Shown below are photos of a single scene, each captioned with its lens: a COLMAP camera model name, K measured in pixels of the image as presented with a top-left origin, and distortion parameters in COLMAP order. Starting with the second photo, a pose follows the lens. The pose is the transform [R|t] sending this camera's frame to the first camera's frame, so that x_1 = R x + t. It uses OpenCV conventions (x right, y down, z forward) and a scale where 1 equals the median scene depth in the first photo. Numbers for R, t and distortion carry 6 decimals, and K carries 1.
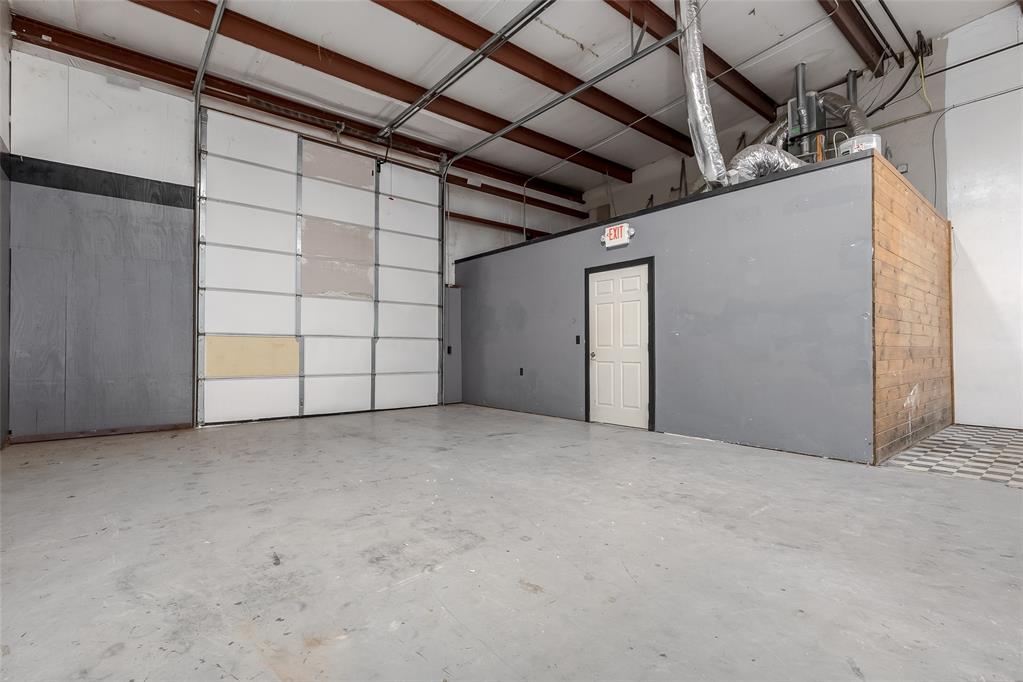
lens RADIAL K [[469.8, 0, 505.9], [0, 469.8, 348.1], [0, 0, 1]] dist [0.010466, 0.000055]
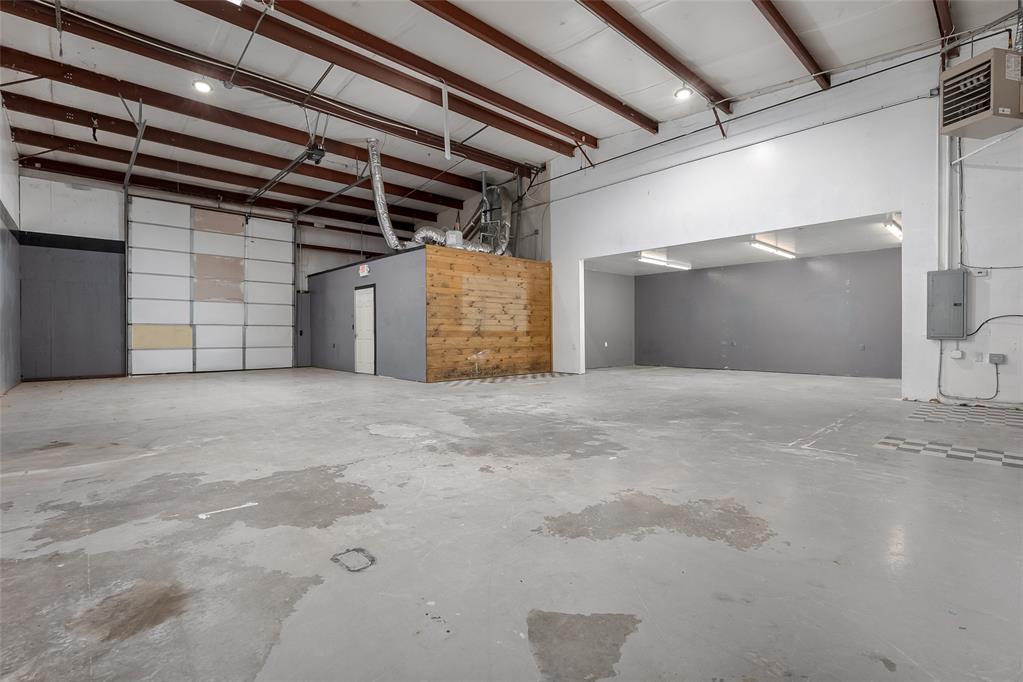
lens RADIAL K [[469.8, 0, 512.8], [0, 469.8, 337.3], [0, 0, 1]] dist [0.010466, 0.000055]
pose [[0.998613, -0.004347, 0.052462, 0.616133], [0.003510, 0.999865, 0.016031, -0.003915], [-0.052525, -0.015825, 0.998494, -0.751702]]
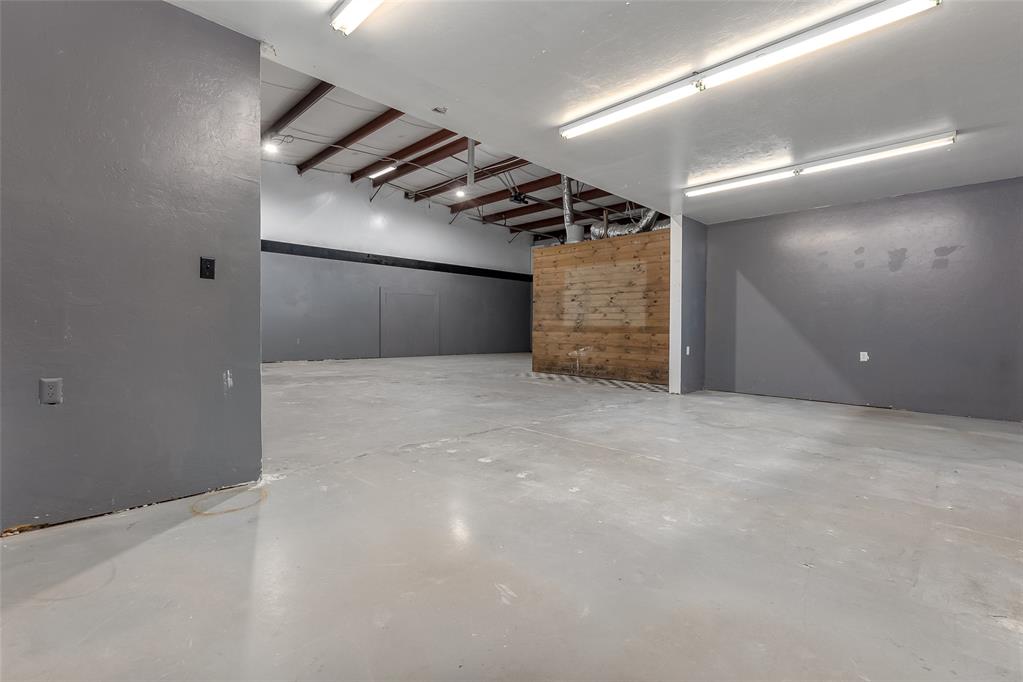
lens RADIAL K [[469.8, 0, 502.2], [0, 469.8, 333.9], [0, 0, 1]] dist [0.010466, 0.000055]
pose [[0.068949, 0.013492, -0.997529, 2.626813], [-0.004090, 0.999904, 0.013241, 0.009878], [0.997612, 0.003167, 0.068997, 0.979473]]
